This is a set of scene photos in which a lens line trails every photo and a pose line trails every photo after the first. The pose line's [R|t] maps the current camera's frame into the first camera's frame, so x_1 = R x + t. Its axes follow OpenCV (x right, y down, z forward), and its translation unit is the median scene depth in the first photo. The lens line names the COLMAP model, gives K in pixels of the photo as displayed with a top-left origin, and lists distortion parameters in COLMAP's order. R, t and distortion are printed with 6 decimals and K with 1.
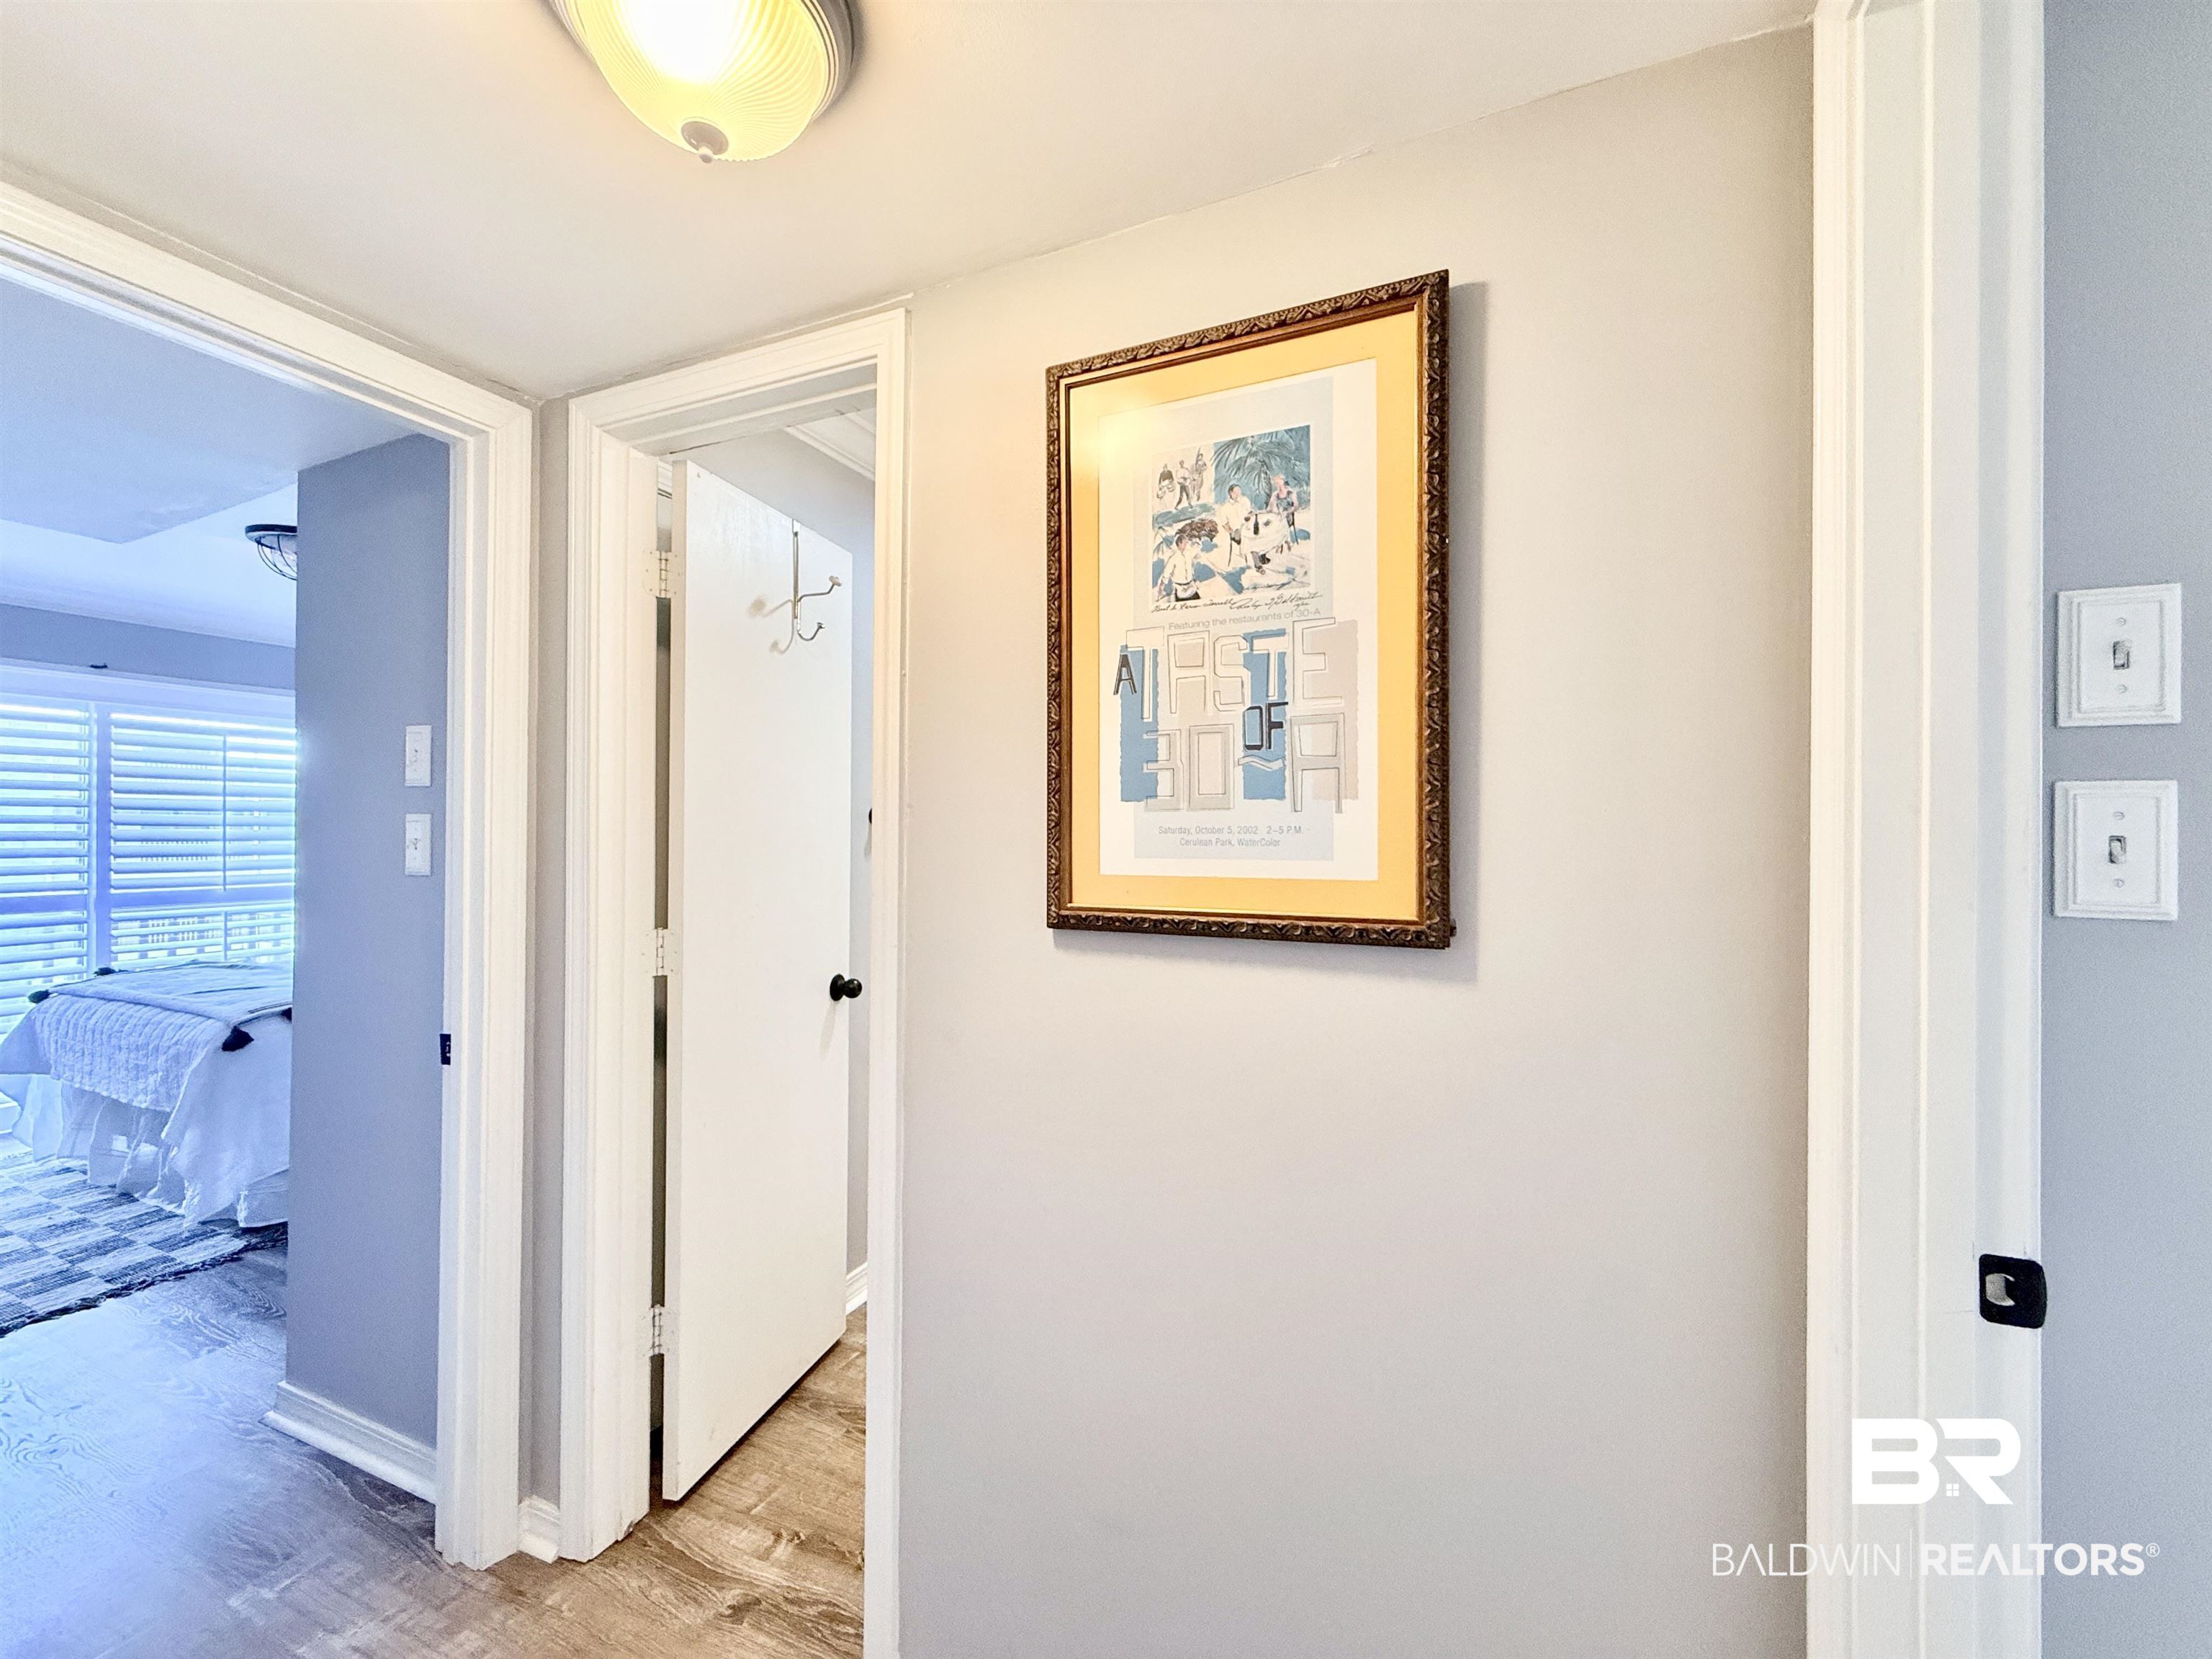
lens RADIAL K [[881.6, 0, 1110.1], [0, 881.6, 832.6], [0, 0, 1]] dist [-0.000025, 0.000363]
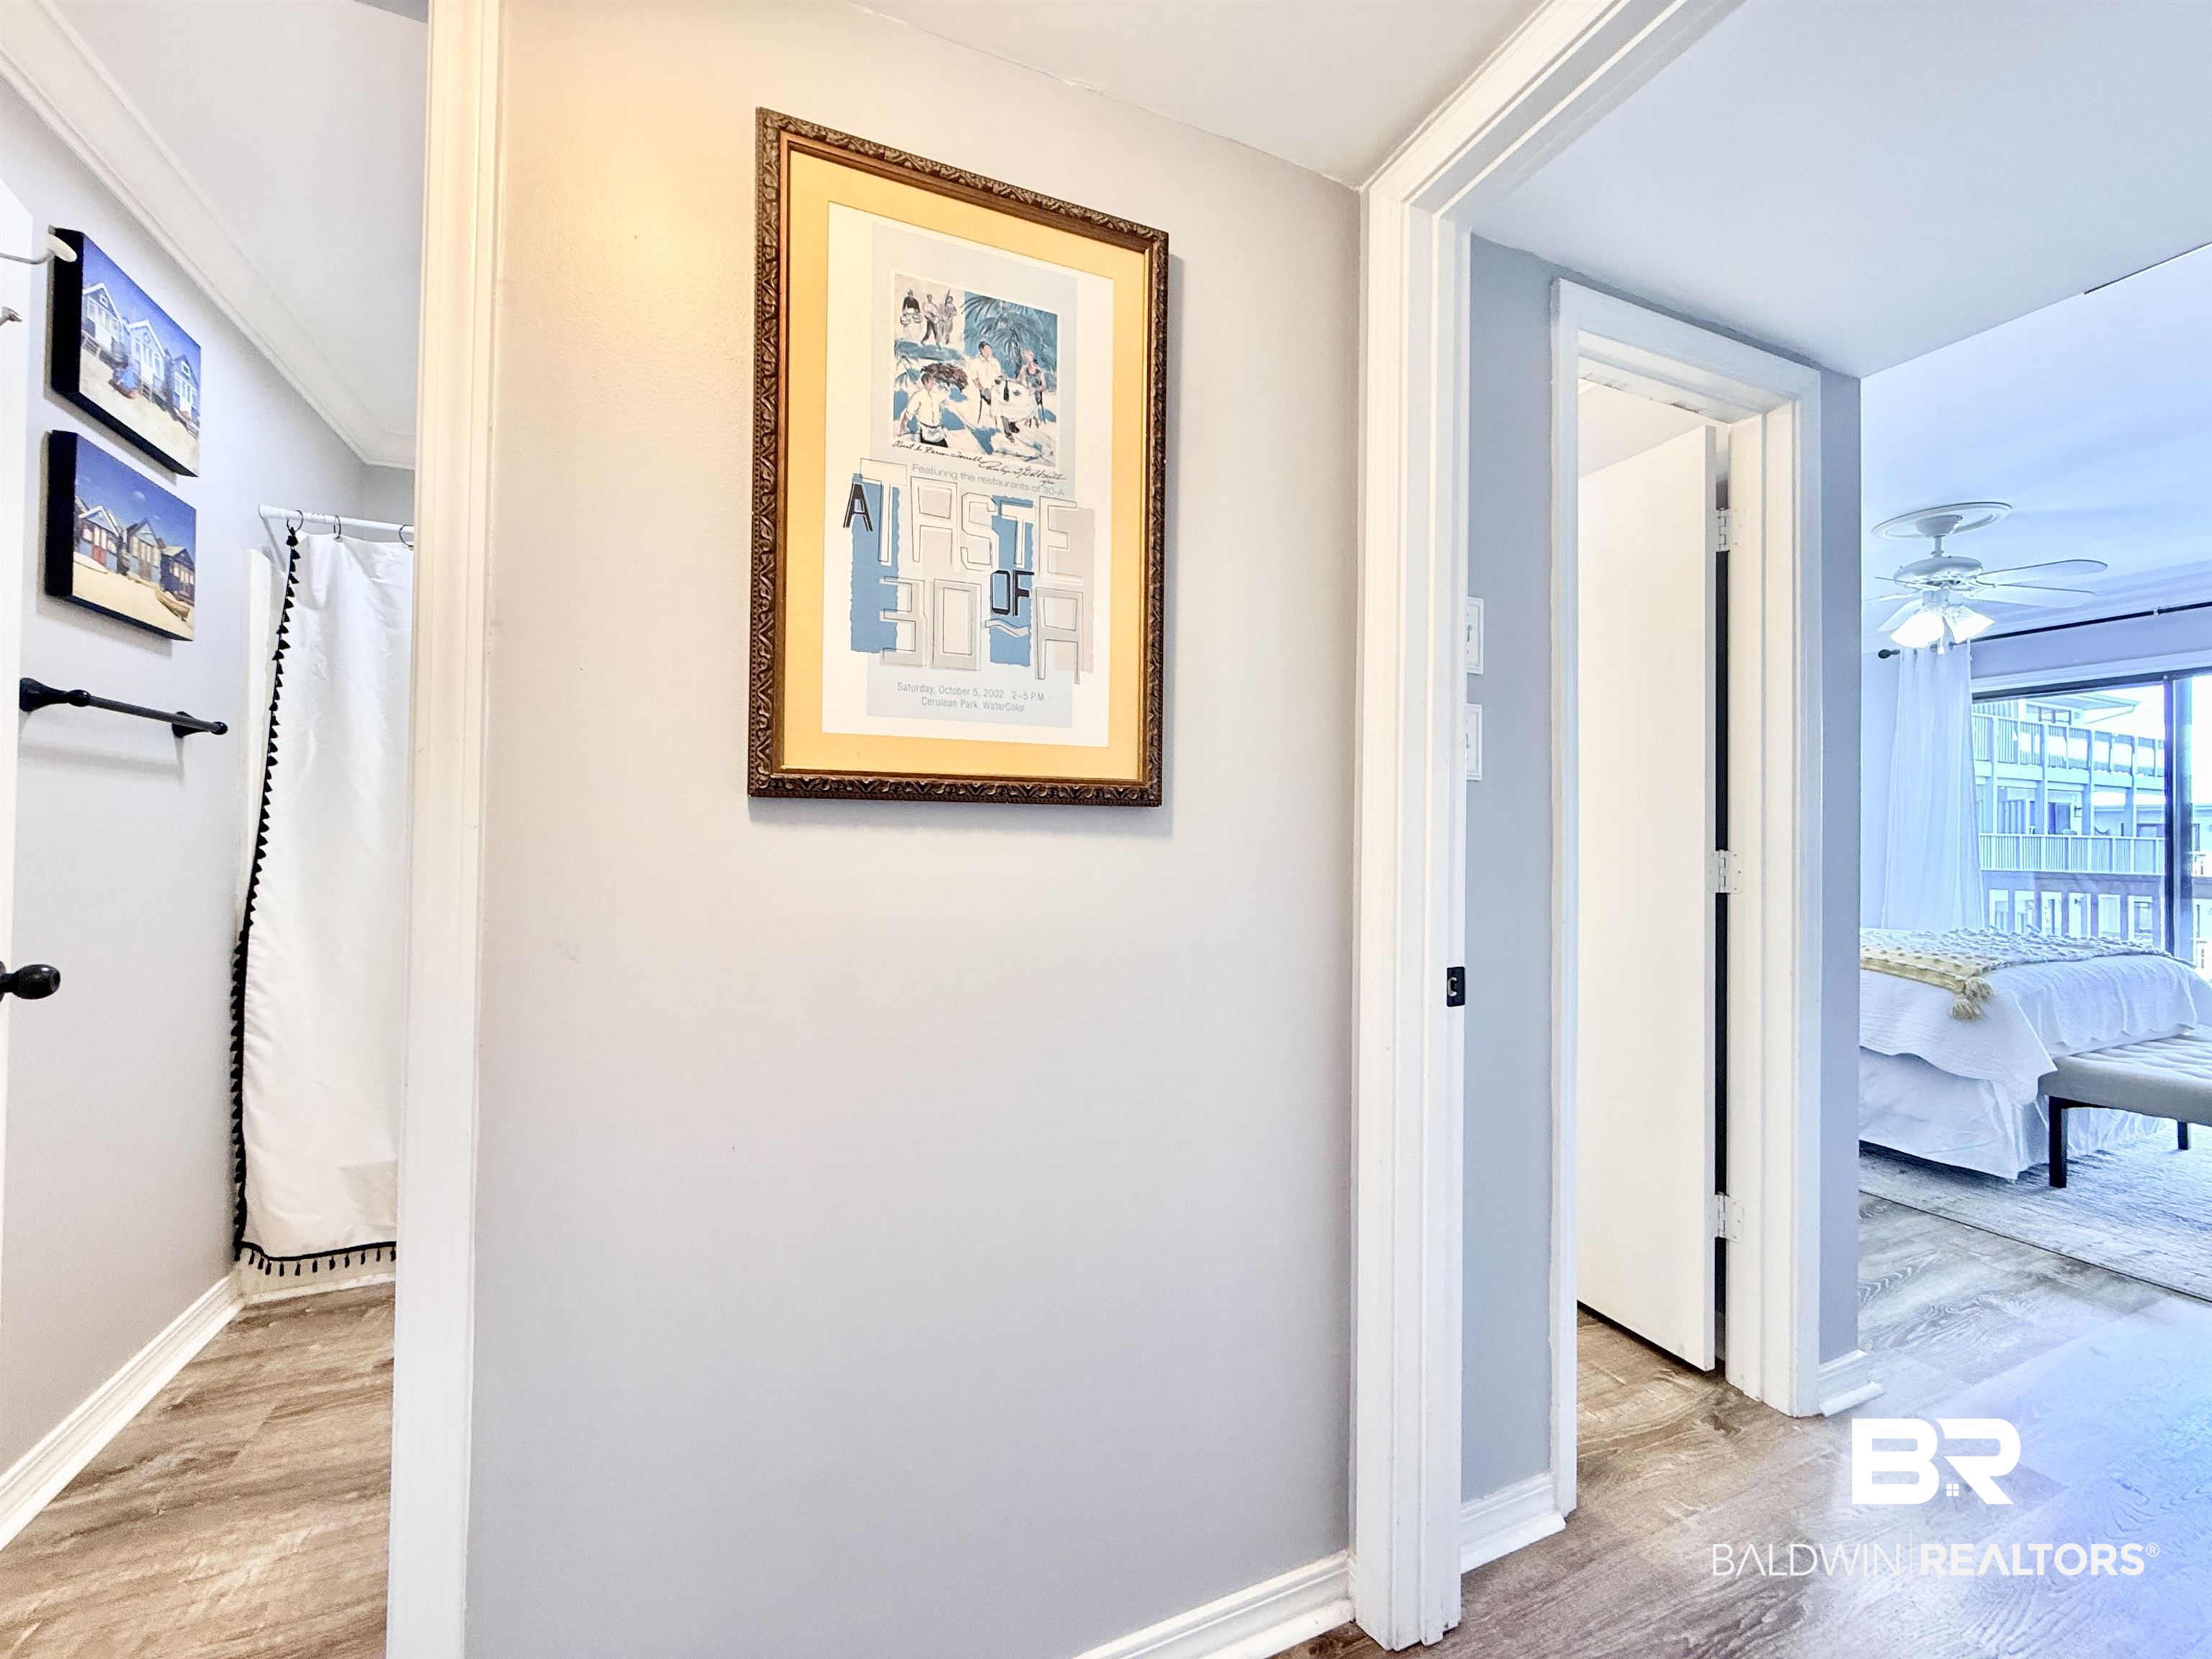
lens RADIAL K [[881.6, 0, 1102.8], [0, 881.6, 829.1], [0, 0, 1]] dist [-0.000025, 0.000363]
pose [[0.677711, 0.008249, 0.735282, -0.490638], [-0.007345, 0.999963, -0.004448, 0.153740], [-0.735292, -0.002386, 0.677747, 0.231921]]
